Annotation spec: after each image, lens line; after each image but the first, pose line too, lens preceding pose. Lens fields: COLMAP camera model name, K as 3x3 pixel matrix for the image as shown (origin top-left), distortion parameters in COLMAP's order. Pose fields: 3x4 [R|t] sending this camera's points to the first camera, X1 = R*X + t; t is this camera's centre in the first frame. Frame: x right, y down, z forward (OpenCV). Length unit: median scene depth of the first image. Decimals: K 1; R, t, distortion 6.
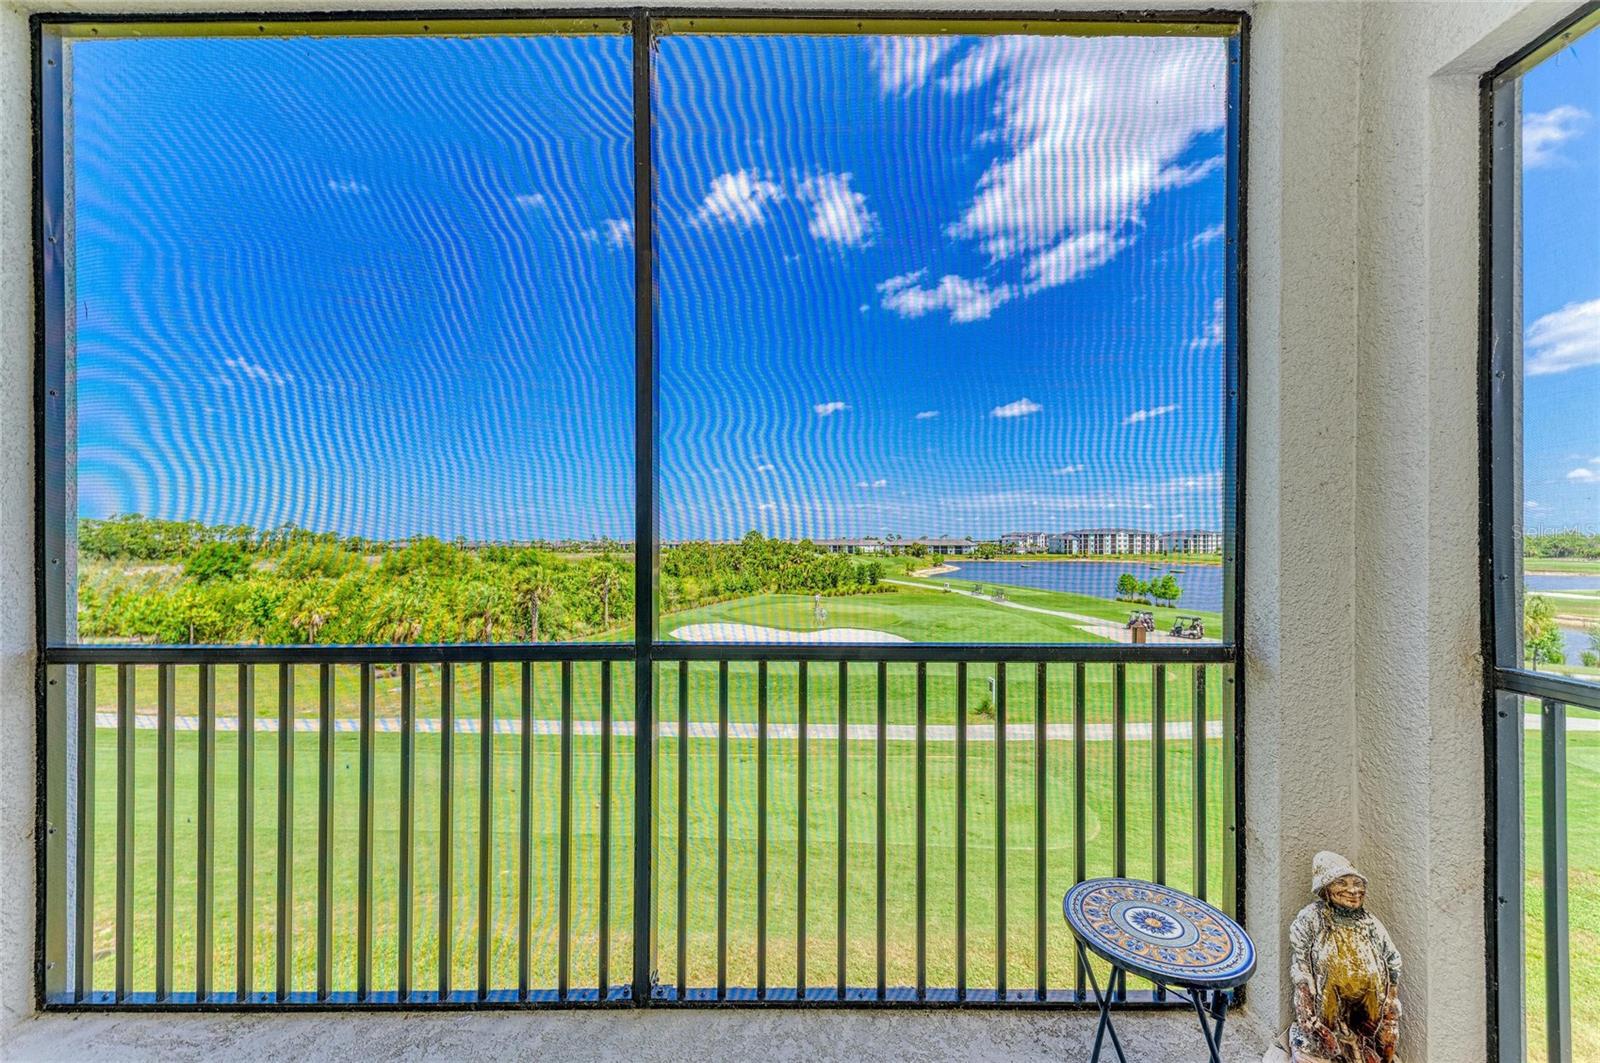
lens RADIAL K [[628.9, 0, 796.2], [0, 628.9, 541.6], [0, 0, 1]] dist [0.005642, -0.000179]
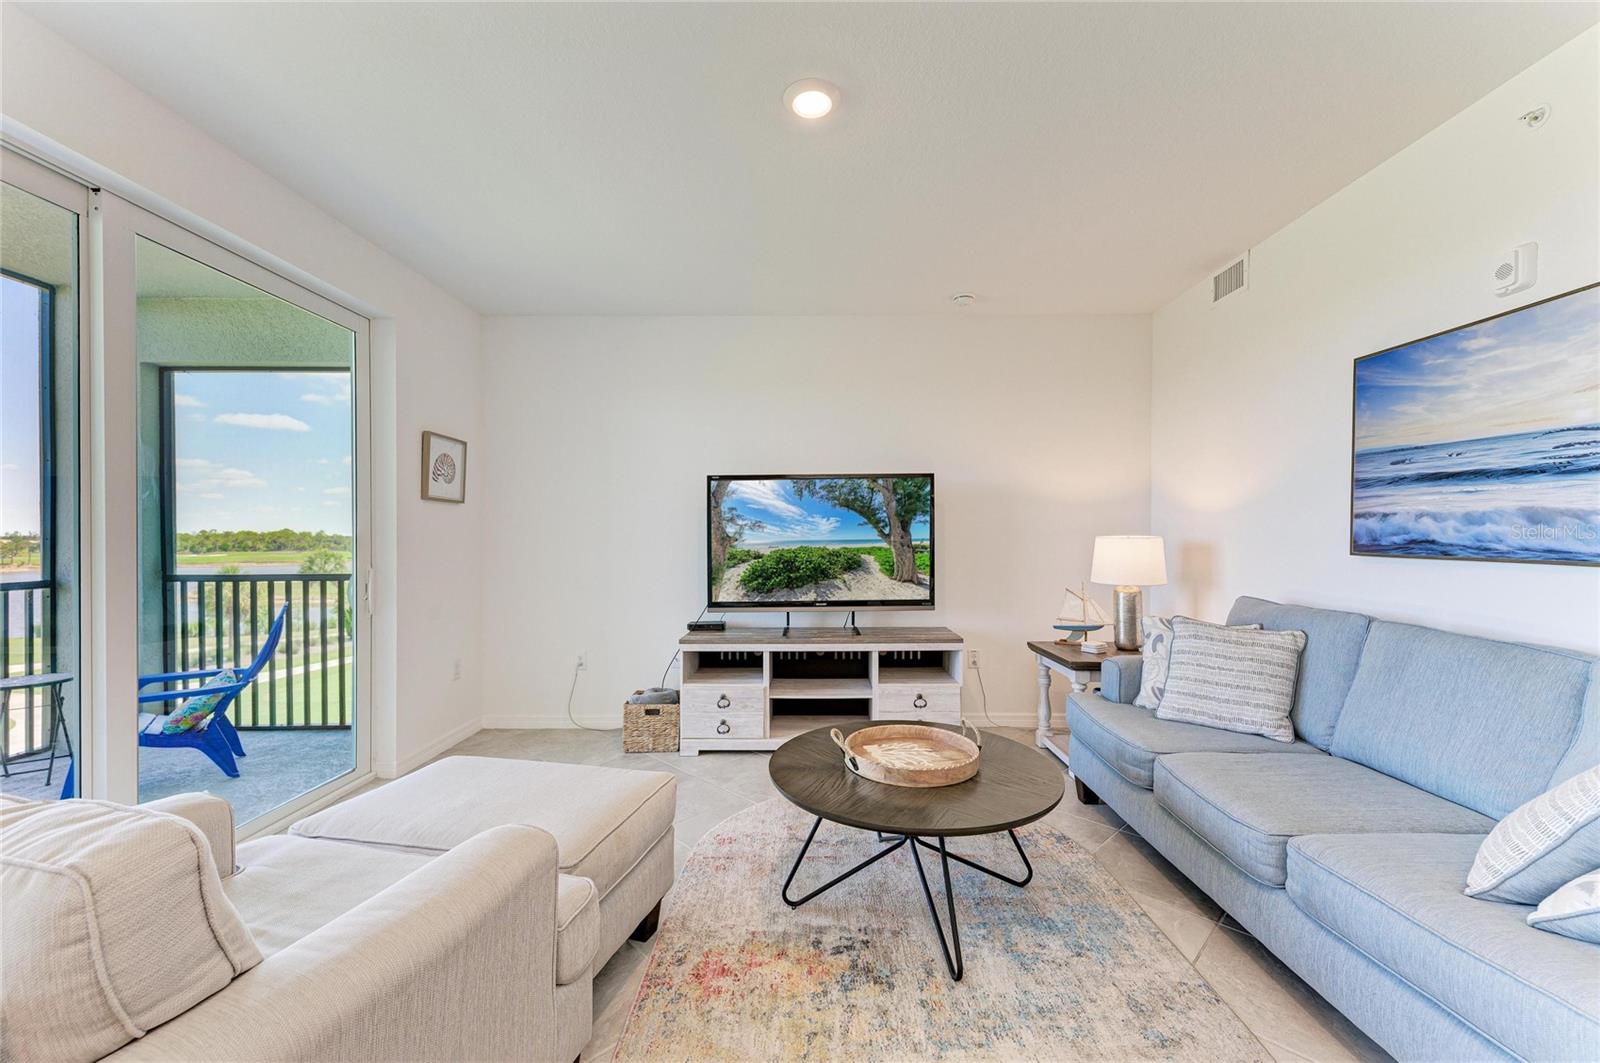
lens RADIAL K [[630.6, 0, 808.0], [0, 630.6, 539.3], [0, 0, 1]] dist [0.012530, -0.000338]
pose [[0.001825, -0.006522, 0.999977, -0.046727], [0.004080, 0.999970, 0.006514, 0.000752], [-0.999990, 0.004068, 0.001852, -0.050590]]
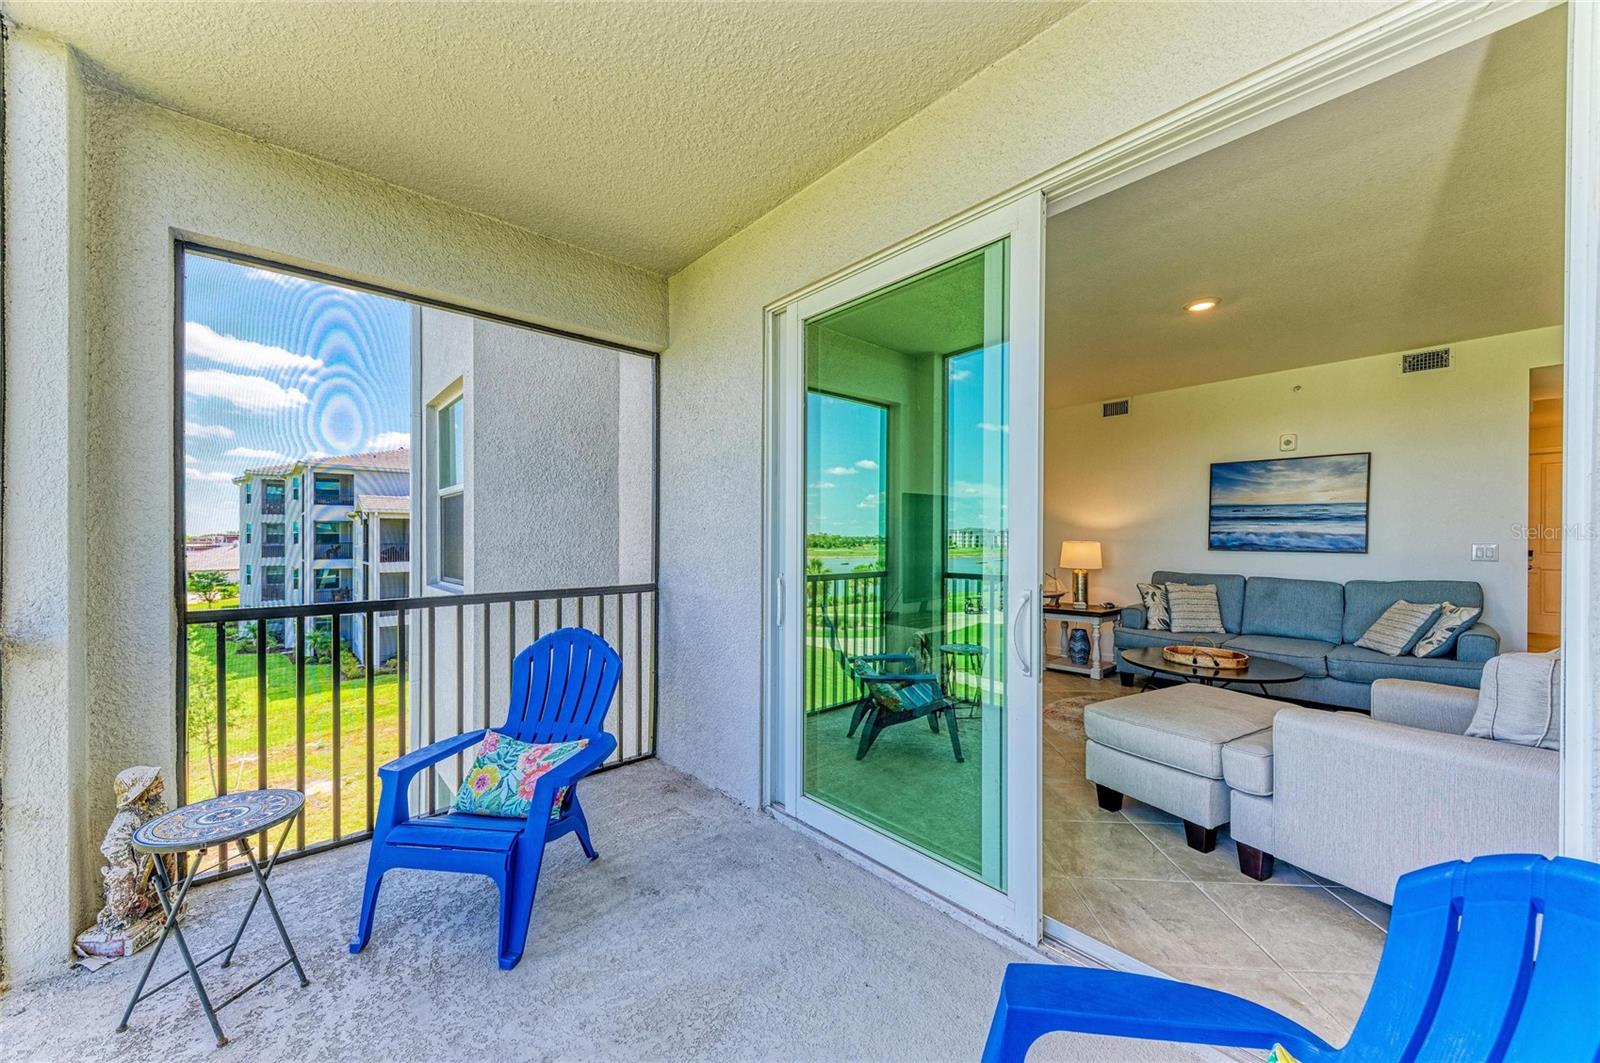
lens RADIAL K [[593.6, 0, 795.1], [0, 593.6, 541.4], [0, 0, 1]] dist [0.015915, -0.004842]
pose [[-0.671456, -0.002602, 0.741040, -0.028289], [0.001083, 0.999989, 0.004493, 0.000398], [-0.741043, 0.003819, -0.671446, 0.022817]]
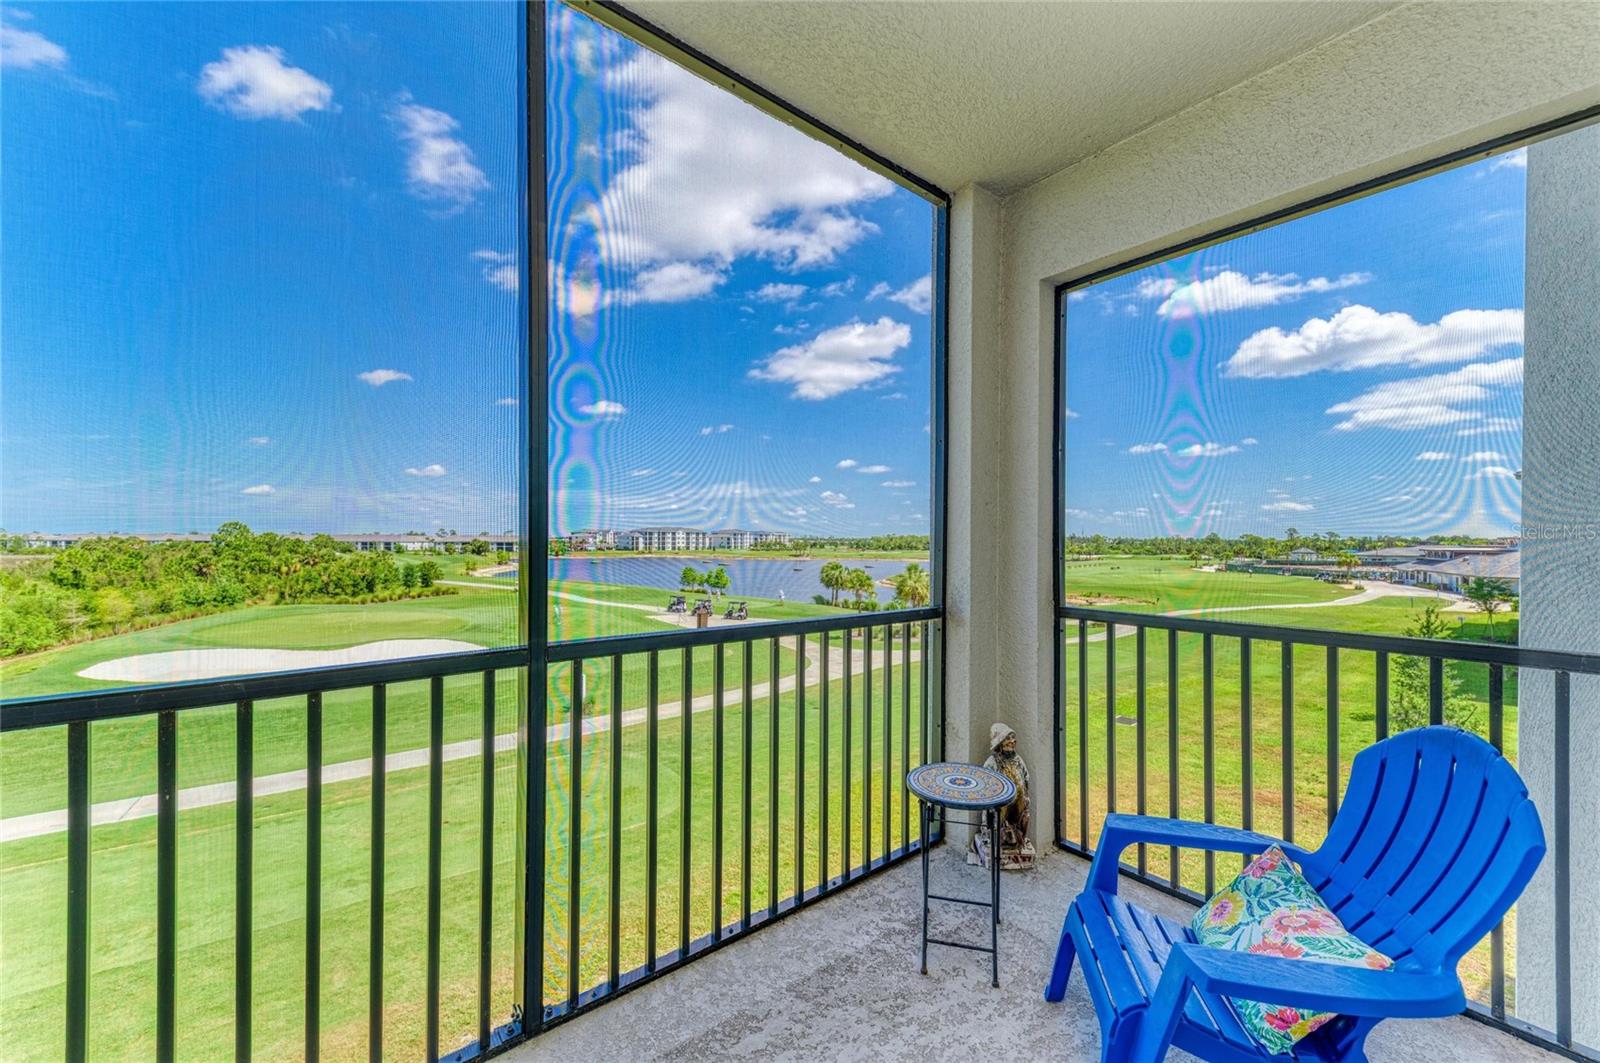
lens RADIAL K [[618.9, 0, 807.7], [0, 618.9, 543.0], [0, 0, 1]] dist [0.010351, -0.000097]
pose [[0.776485, -0.000399, 0.630135, -0.016368], [-0.004377, 0.999972, 0.006027, 0.000091], [-0.630120, -0.007439, 0.776462, 0.001161]]
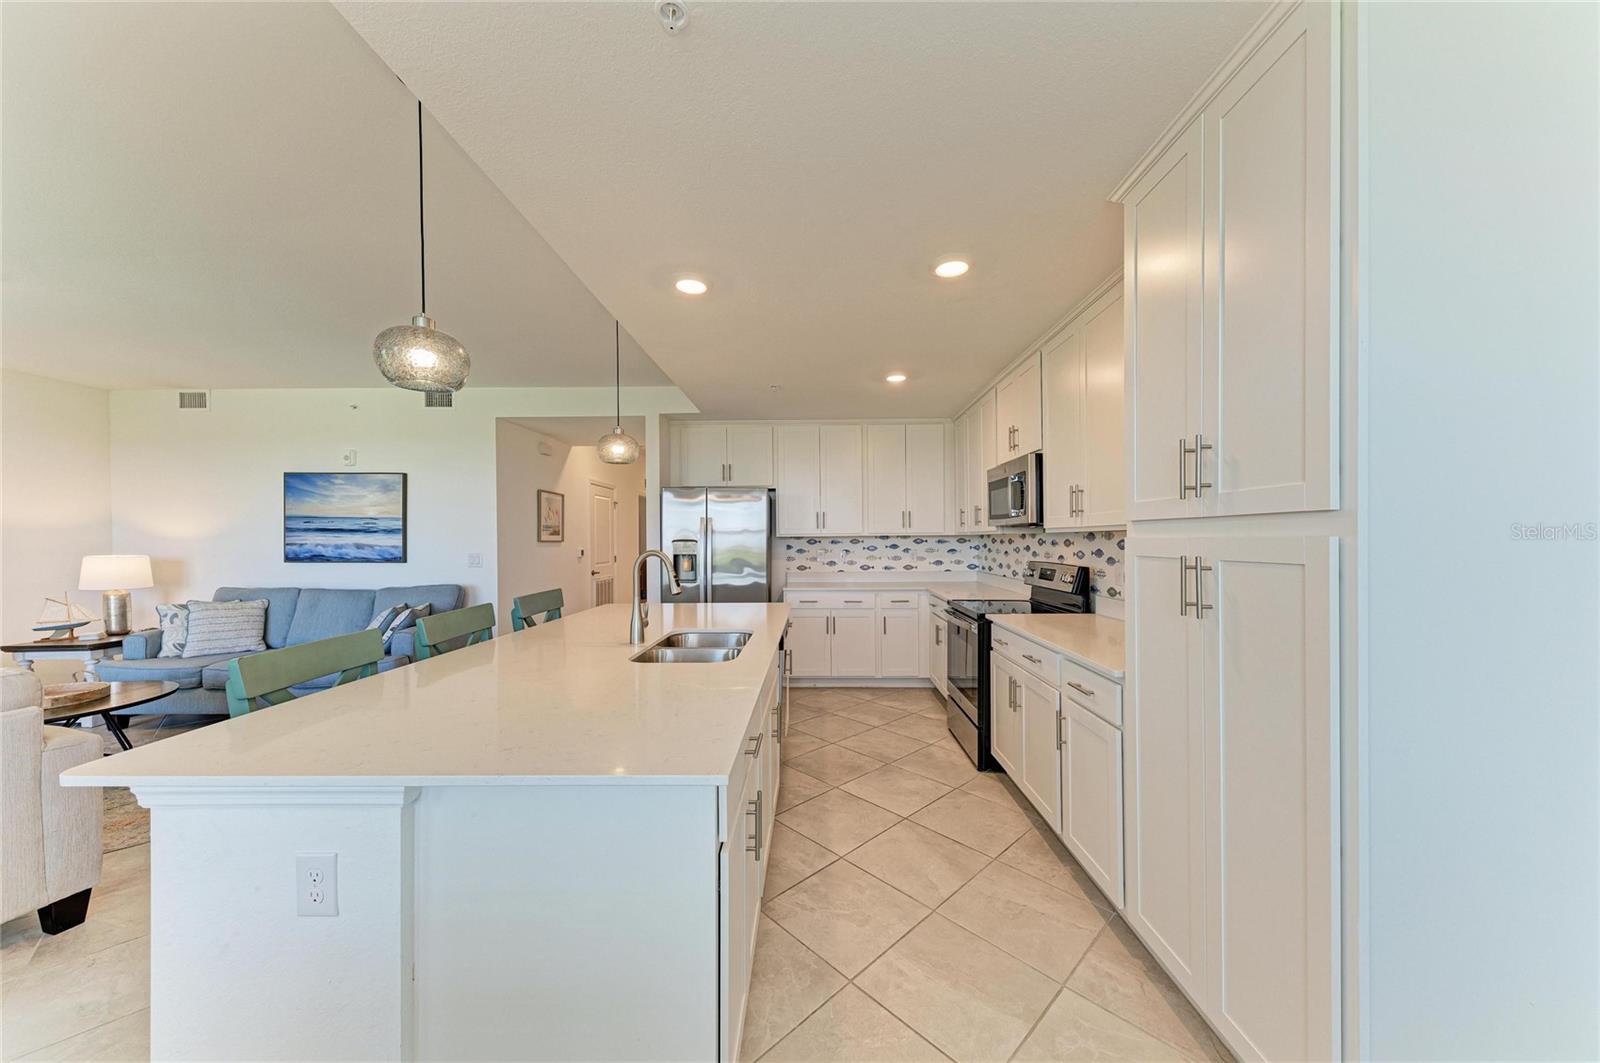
lens RADIAL K [[557.1, 0, 807.7], [0, 557.1, 544.5], [0, 0, 1]] dist [0.026358, -0.007849]
pose [[-0.999915, 0.007292, 0.010840, -0.082259], [0.007418, 0.999906, 0.011566, -0.000828], [-0.010754, 0.011645, -0.999874, -0.003678]]
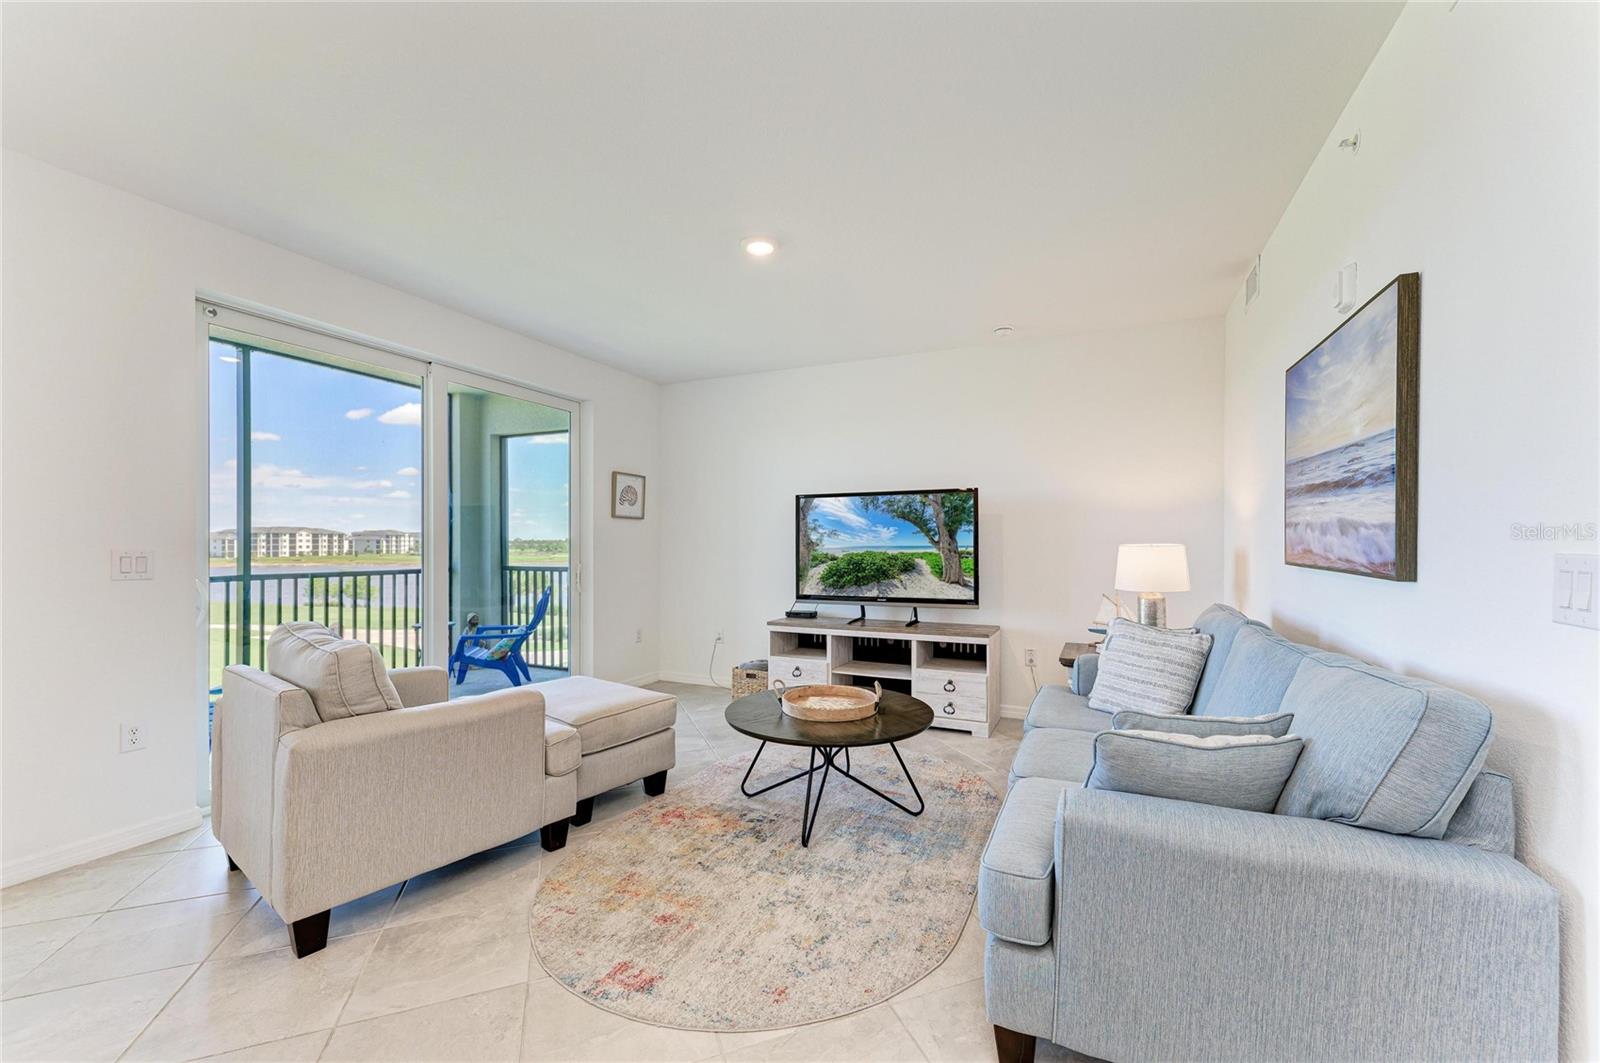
lens RADIAL K [[630.6, 0, 808.0], [0, 630.6, 539.3], [0, 0, 1]] dist [0.012530, -0.000338]
pose [[0.408551, 0.002537, 0.912732, -0.056940], [0.001109, 0.999994, -0.003276, 0.000650], [-0.912735, 0.002351, 0.408546, -0.075895]]
